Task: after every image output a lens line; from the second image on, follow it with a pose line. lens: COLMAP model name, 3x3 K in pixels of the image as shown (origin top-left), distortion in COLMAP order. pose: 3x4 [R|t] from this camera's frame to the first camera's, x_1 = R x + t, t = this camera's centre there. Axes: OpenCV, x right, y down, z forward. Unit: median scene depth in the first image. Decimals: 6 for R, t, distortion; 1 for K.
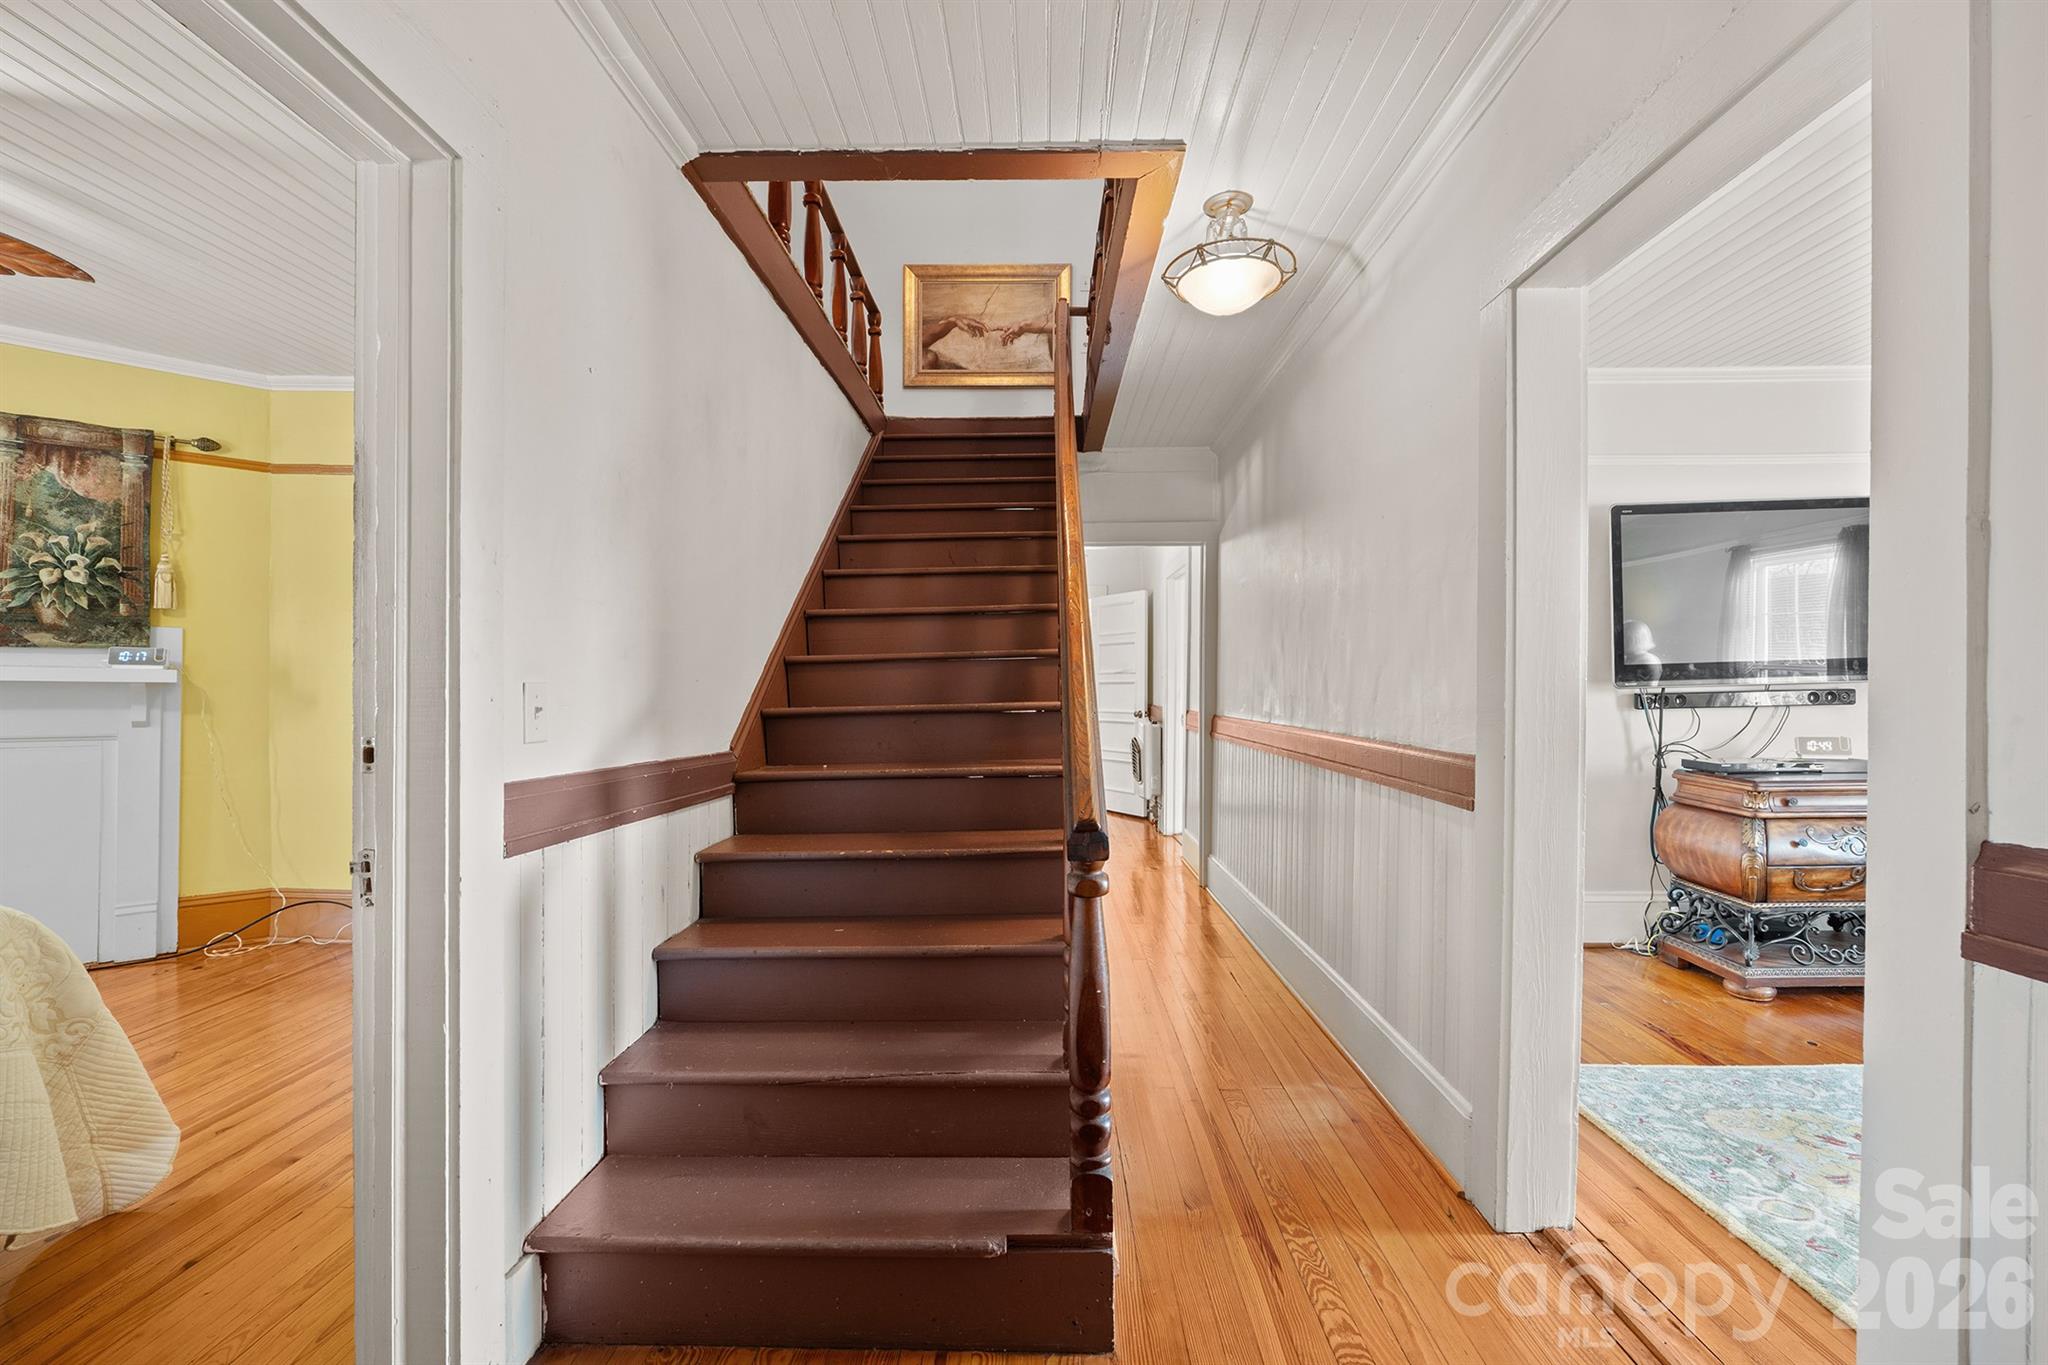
lens RADIAL K [[881.0, 0, 1027.8], [0, 881.0, 683.2], [0, 0, 1]] dist [-0.011944, 0.002765]
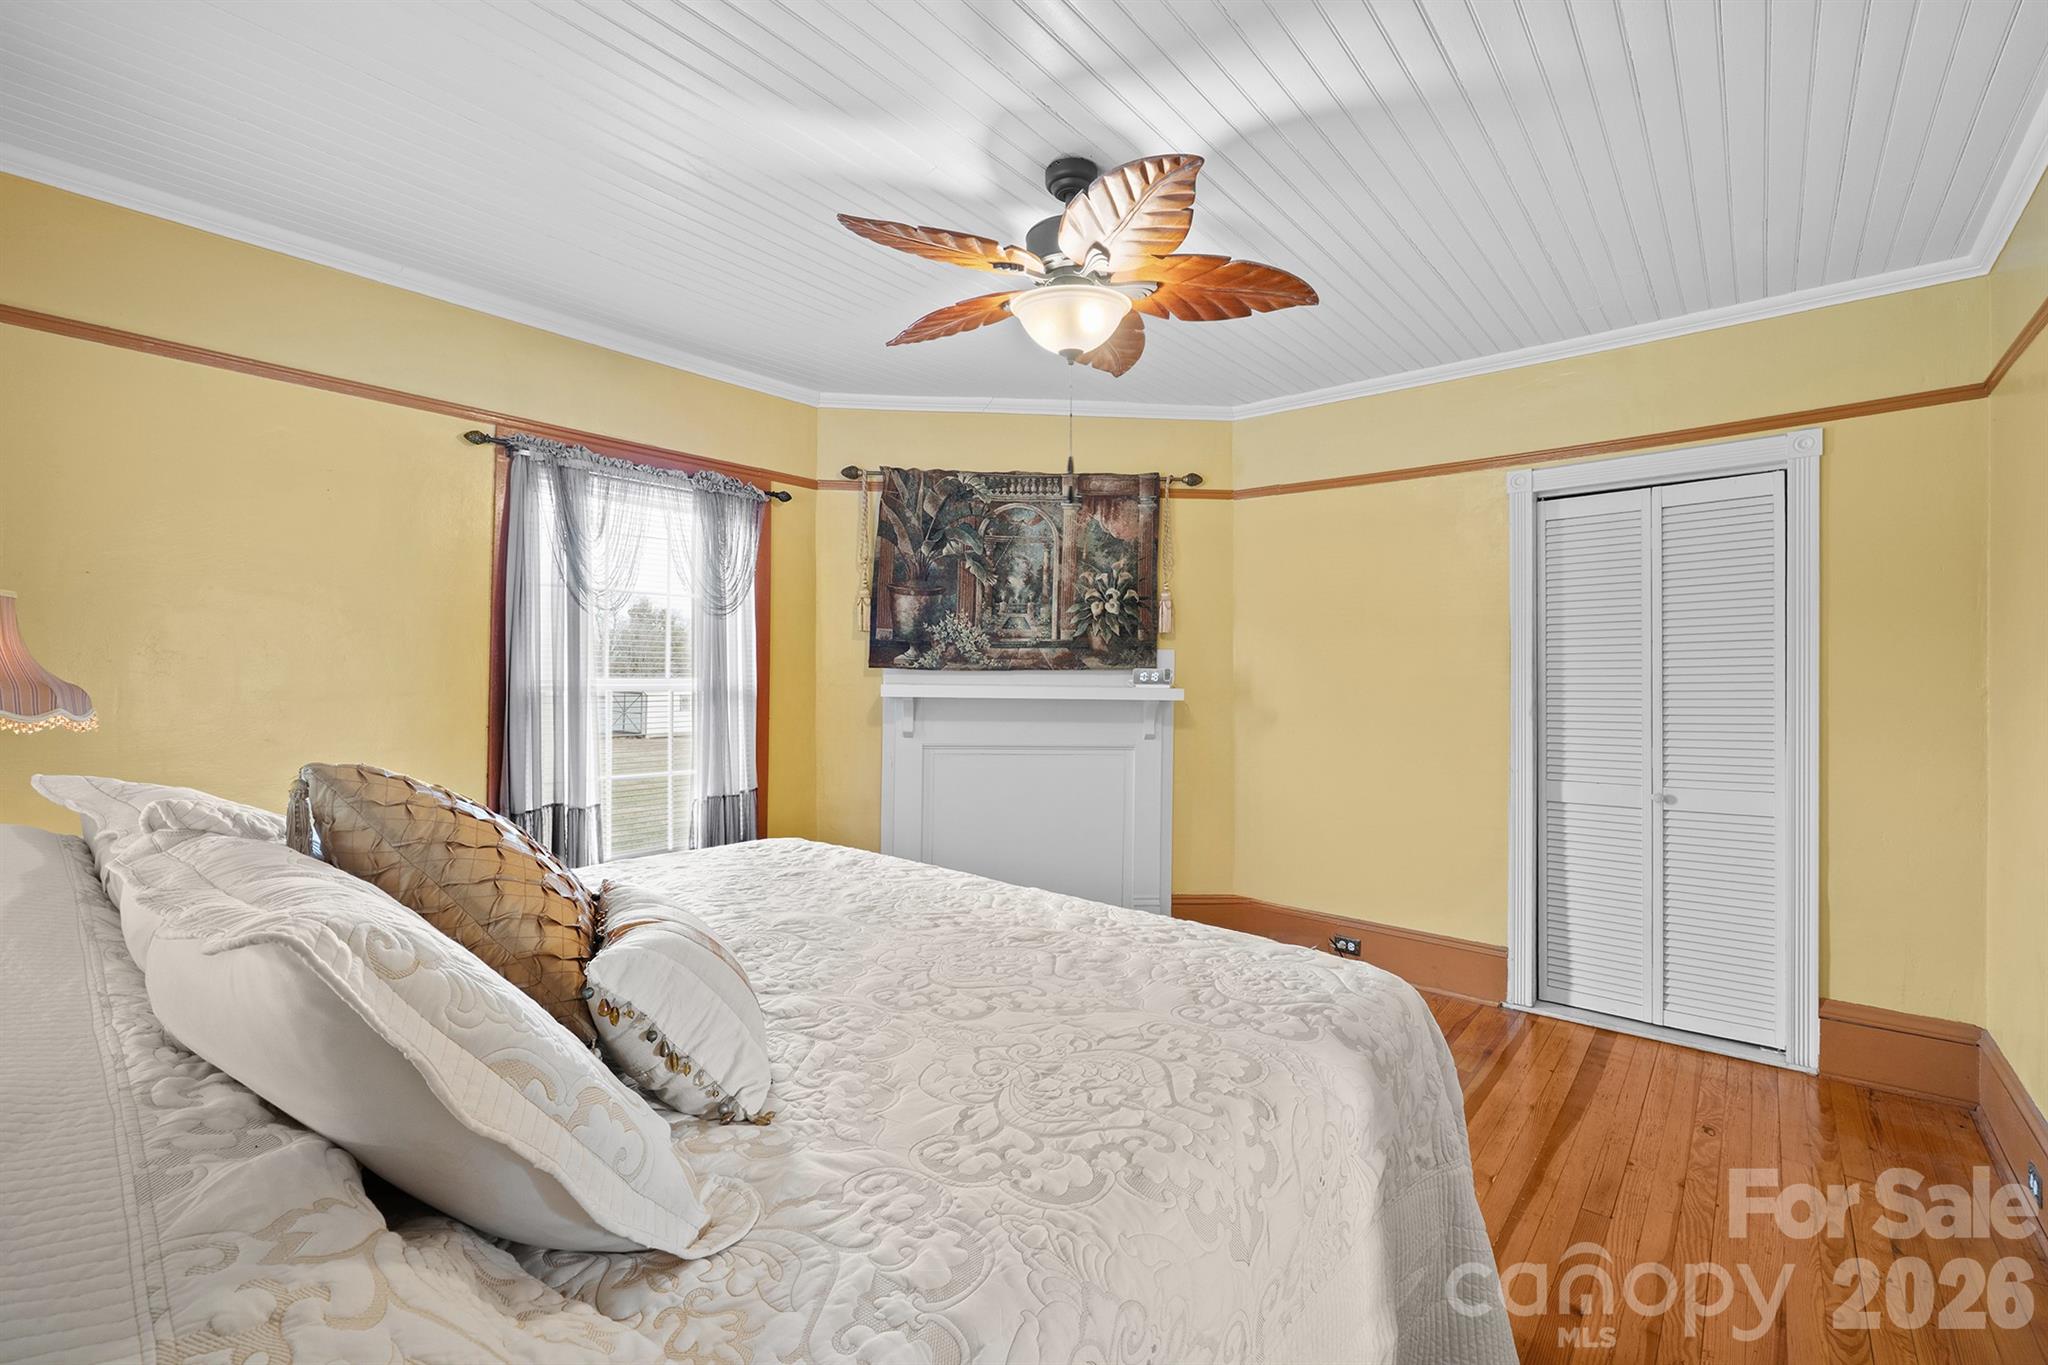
lens RADIAL K [[881.0, 0, 1015.6], [0, 881.0, 683.4], [0, 0, 1]] dist [-0.011944, 0.002765]
pose [[0.770929, 0.001053, -0.636920, -0.447146], [-0.000854, 0.999999, 0.000619, -0.023148], [0.636921, 0.000067, 0.770929, 0.021646]]
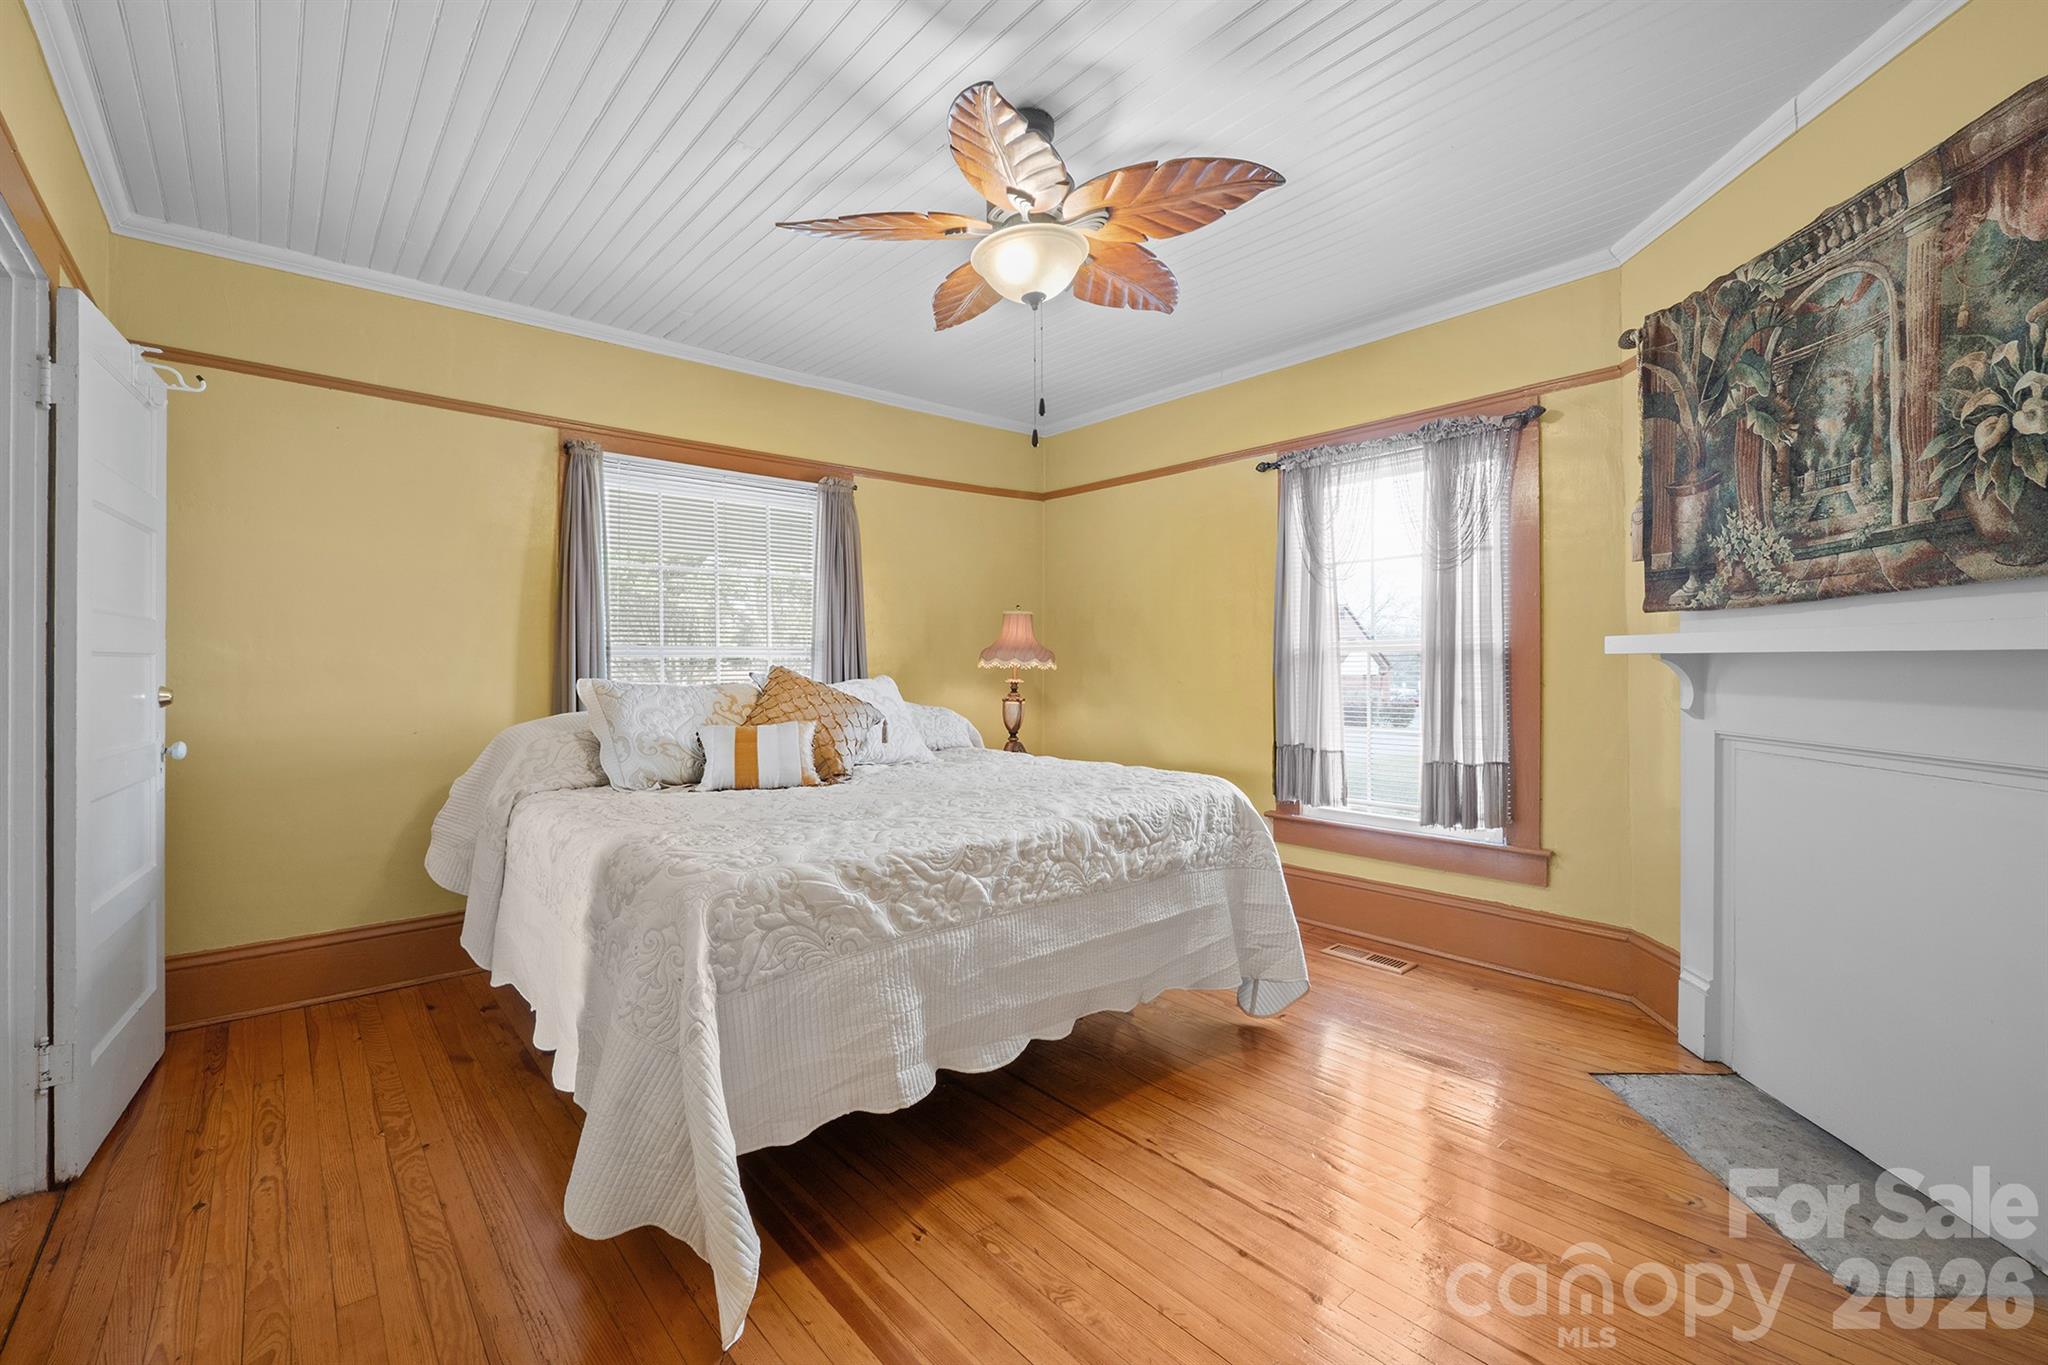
lens RADIAL K [[881.0, 0, 1022.7], [0, 881.0, 662.6], [0, 0, 1]] dist [-0.011944, 0.002765]
pose [[-0.754873, -0.006885, -0.655835, -0.392096], [-0.000258, 0.999948, -0.010201, 0.009228], [0.655871, -0.007531, -0.754836, 0.994351]]
